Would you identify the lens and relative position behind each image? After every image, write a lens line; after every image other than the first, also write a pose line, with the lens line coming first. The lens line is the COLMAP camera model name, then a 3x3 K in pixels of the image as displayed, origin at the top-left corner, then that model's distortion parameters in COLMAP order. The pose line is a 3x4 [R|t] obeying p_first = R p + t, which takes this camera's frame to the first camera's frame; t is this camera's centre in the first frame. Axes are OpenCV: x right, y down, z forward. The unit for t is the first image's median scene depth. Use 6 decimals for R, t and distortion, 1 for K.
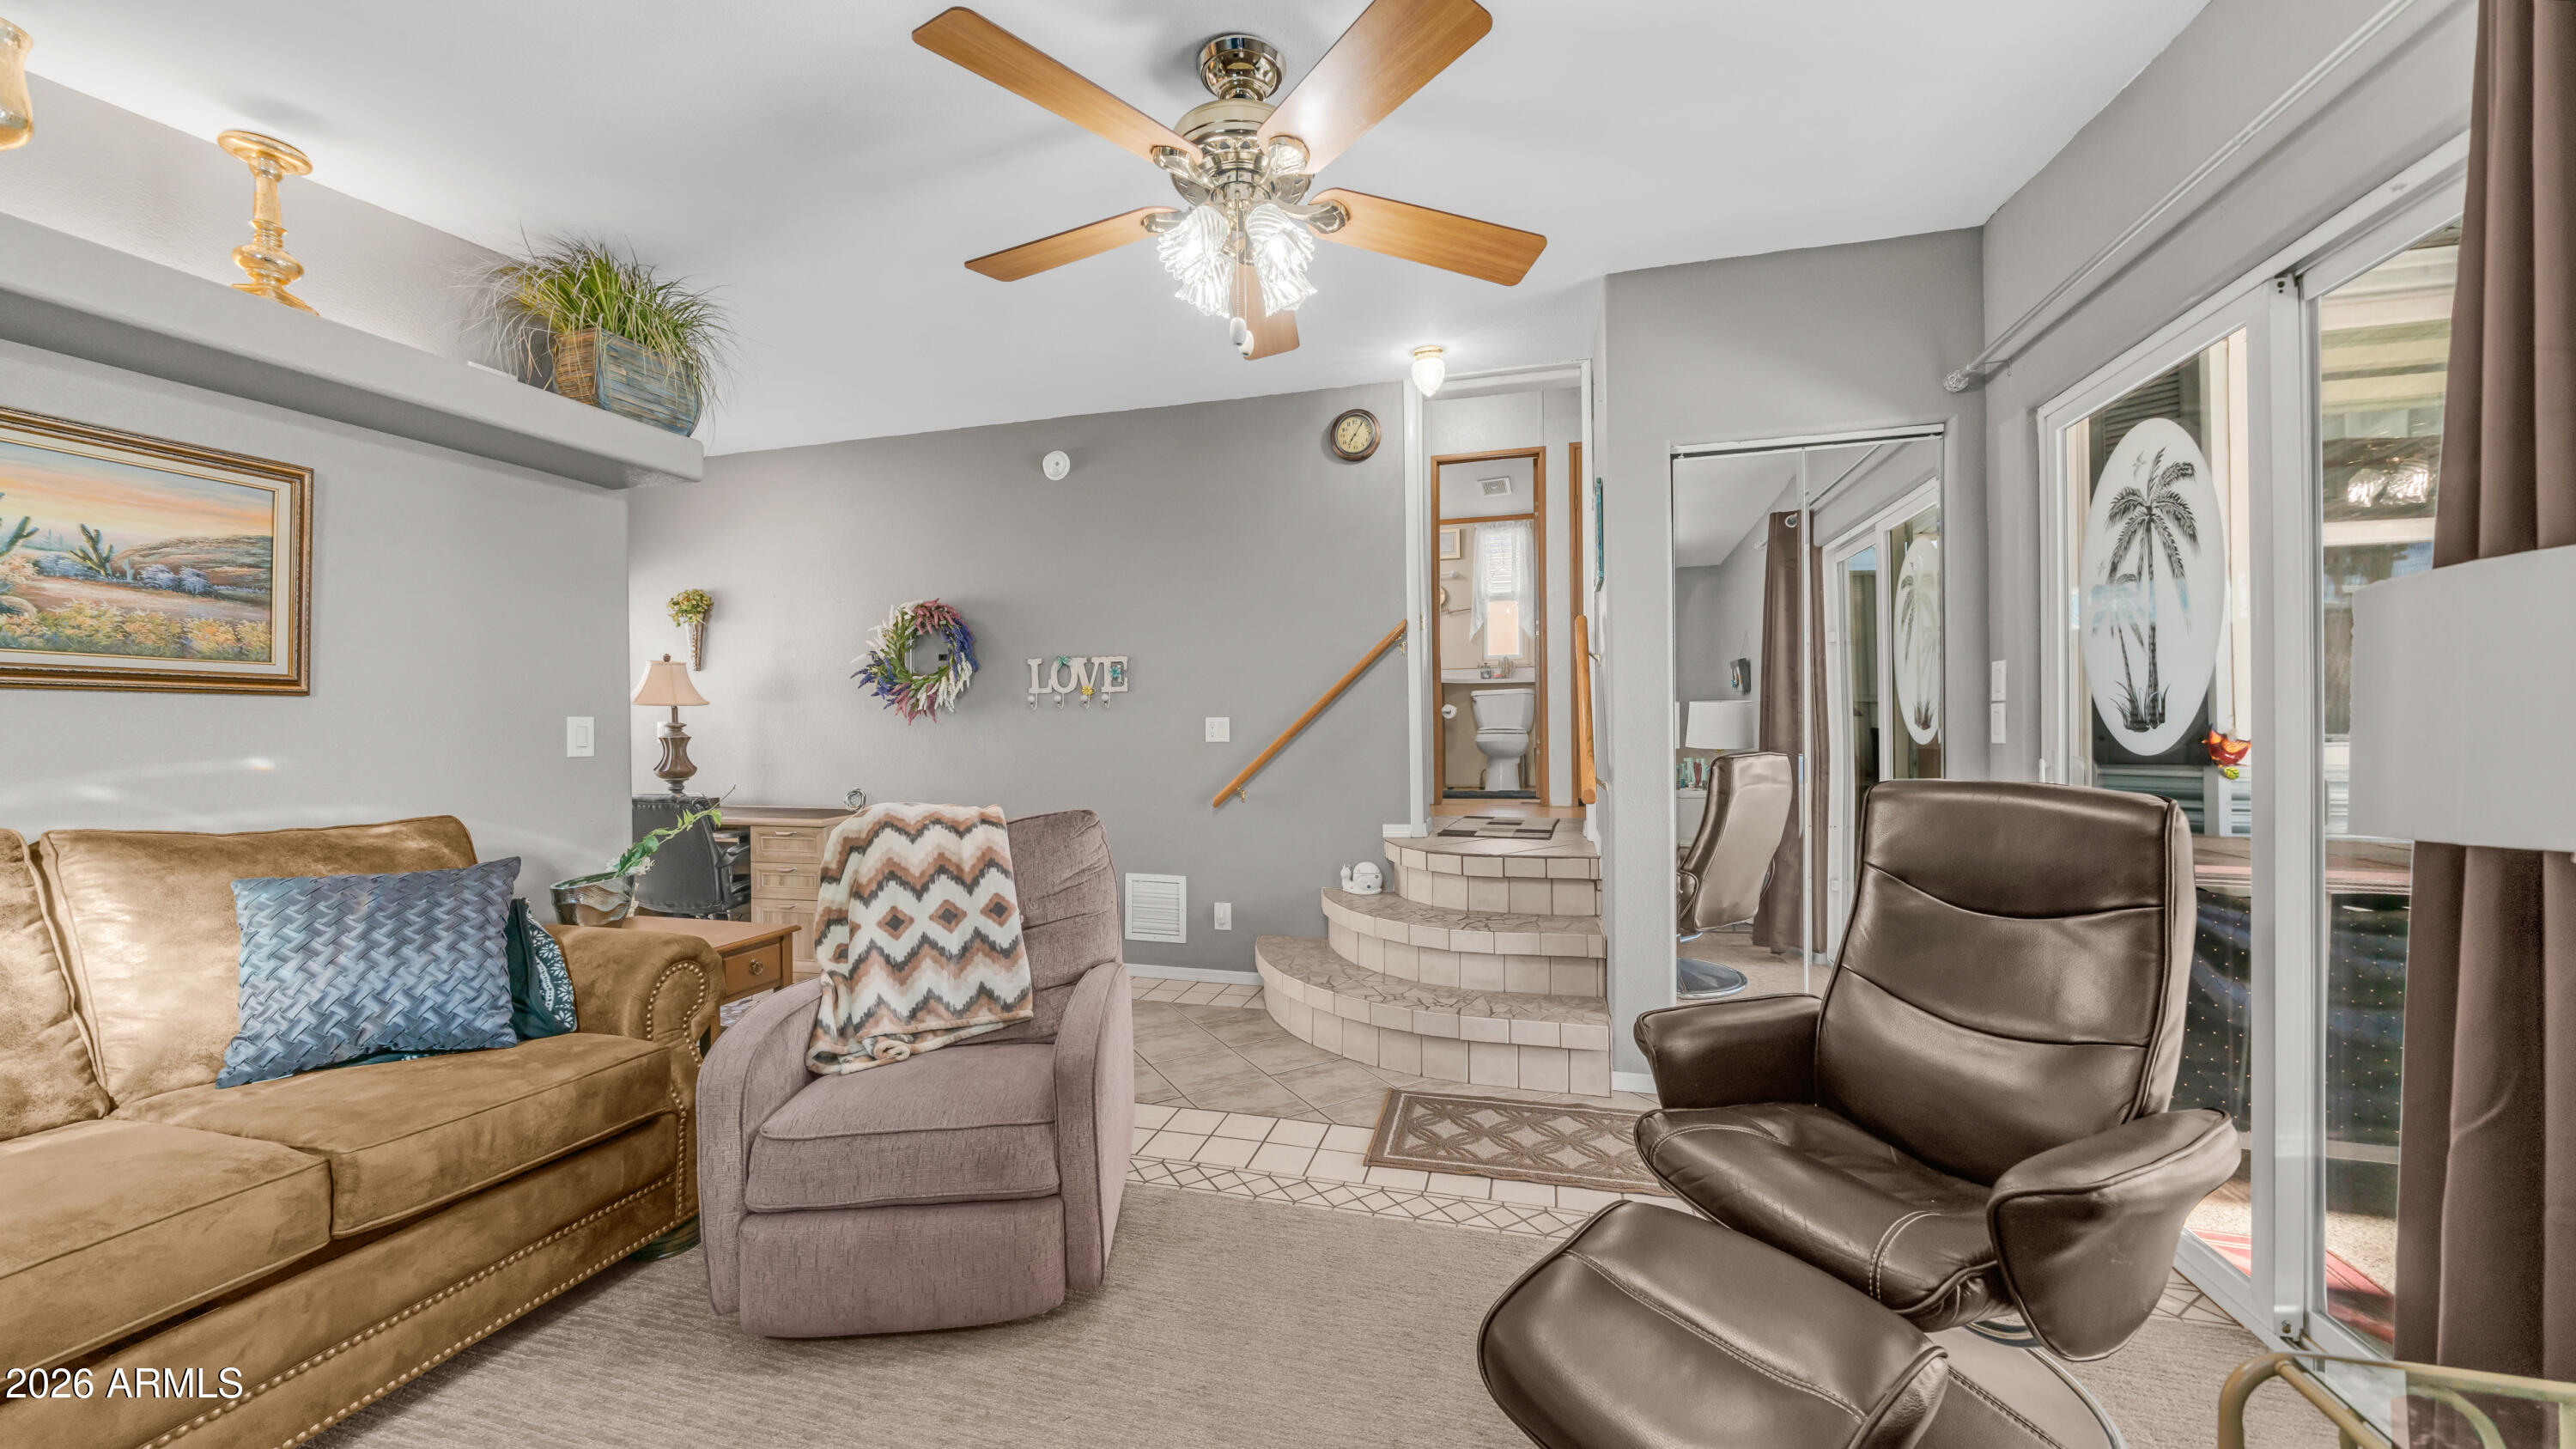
lens RADIAL K [[924.2, 0, 1292.3], [0, 924.2, 731.9], [0, 0, 1]] dist [-0.007038, 0.000052]
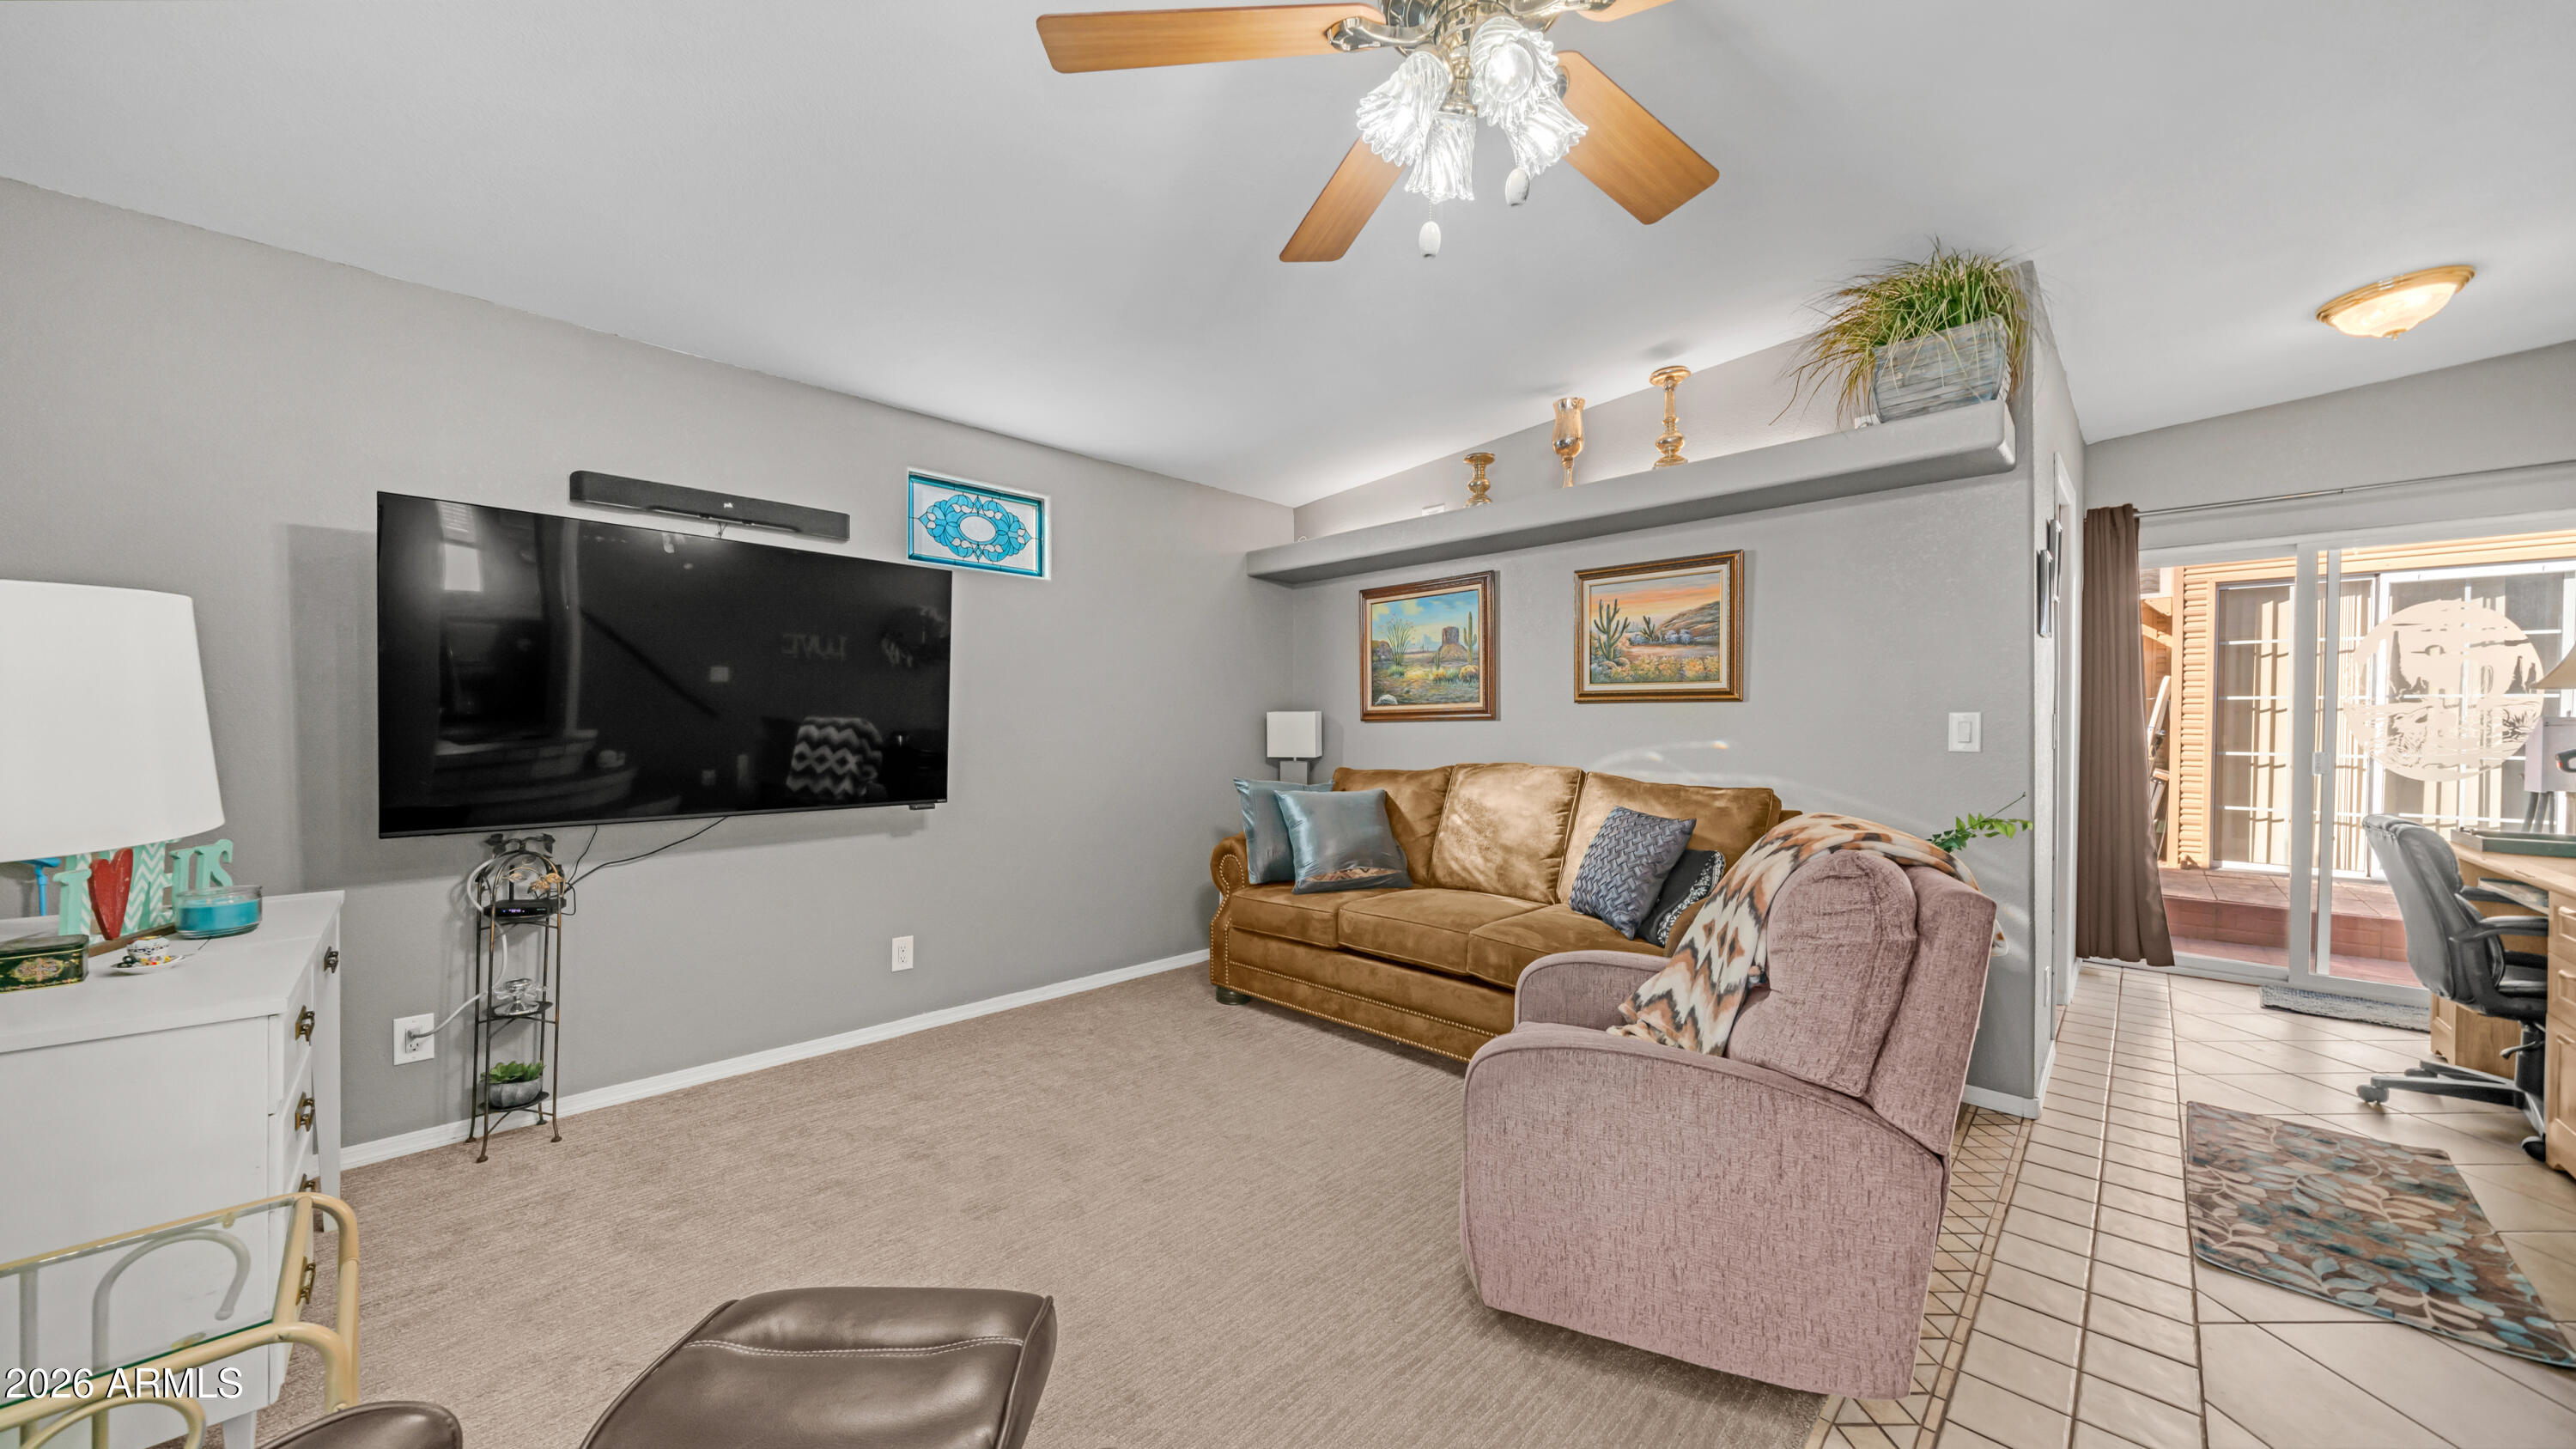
lens RADIAL K [[896.6, 0, 1258.4], [0, 896.6, 738.4], [0, 0, 1]] dist [-0.002132, -0.000130]
pose [[-0.518852, 0.017006, -0.854695, 0.629326], [-0.005168, 0.999721, 0.023029, -0.007893], [0.854848, 0.016366, -0.518620, 1.140427]]
